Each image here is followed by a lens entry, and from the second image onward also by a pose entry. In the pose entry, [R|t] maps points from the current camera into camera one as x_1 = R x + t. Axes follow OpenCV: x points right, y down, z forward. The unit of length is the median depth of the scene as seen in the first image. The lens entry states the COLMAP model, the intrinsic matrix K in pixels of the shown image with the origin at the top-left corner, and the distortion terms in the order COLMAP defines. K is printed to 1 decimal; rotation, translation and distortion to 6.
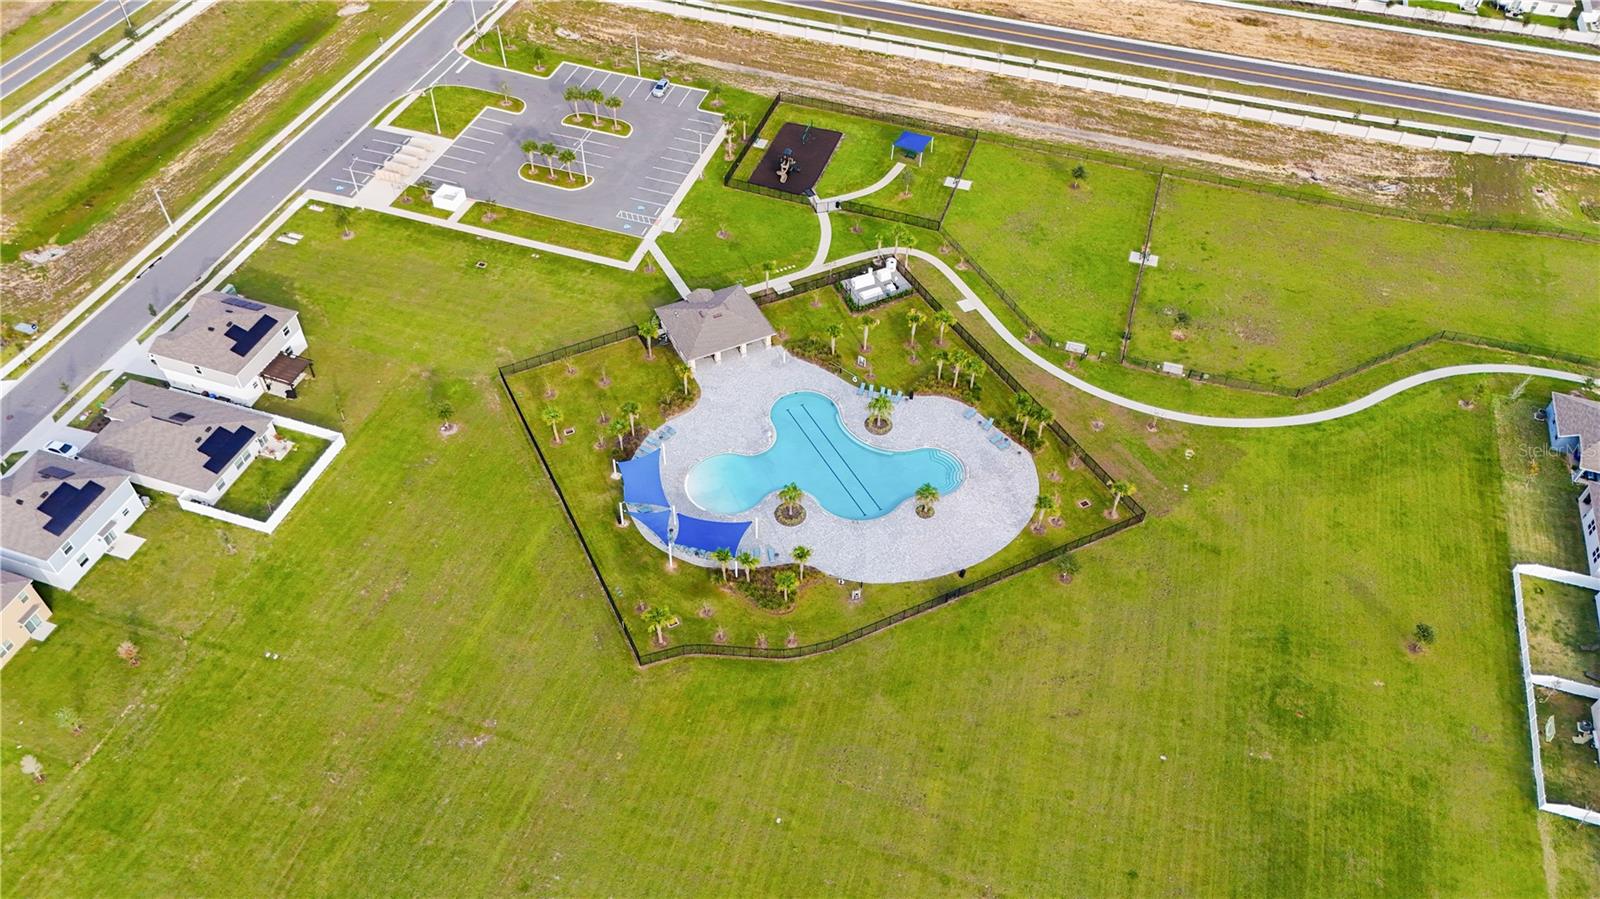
lens RADIAL K [[1211.6, 0, 800.0], [0, 1211.6, 449.5], [0, 0, 1]] dist [-0.016709, 0.003046]
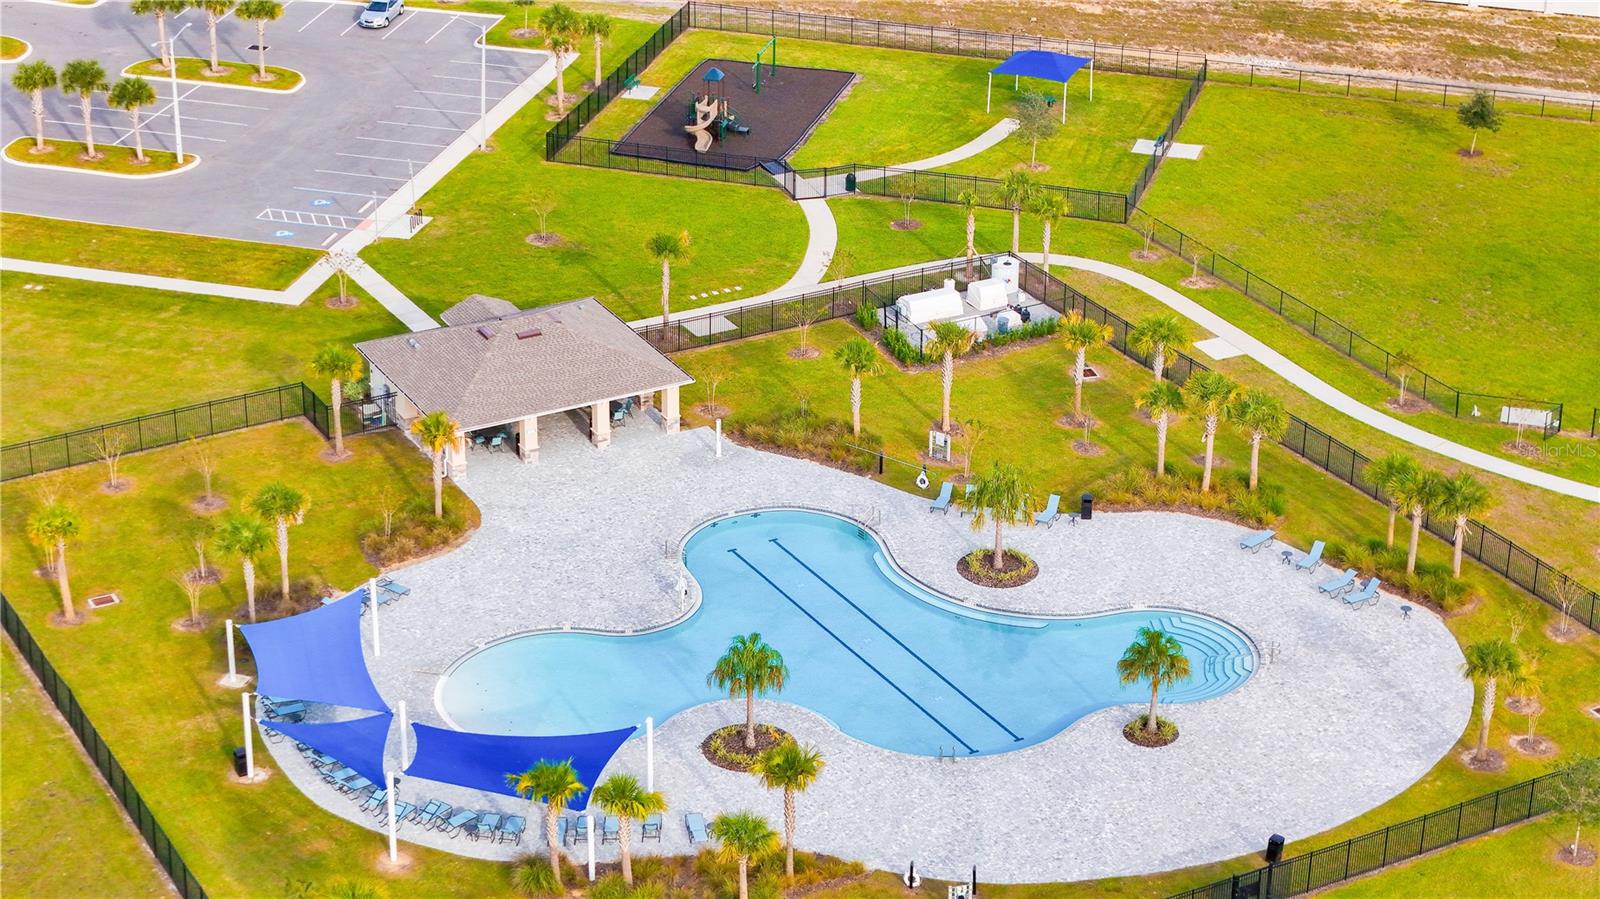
lens RADIAL K [[3224.2, 0, 800.0], [0, 3224.2, 449.5], [0, 0, 1]] dist [-0.281255, 0.559145]
pose [[0.999412, -0.021116, 0.027030, -0.013971], [0.029563, 0.929893, -0.366641, 0.255275], [-0.017393, 0.367225, 0.929970, 0.121893]]
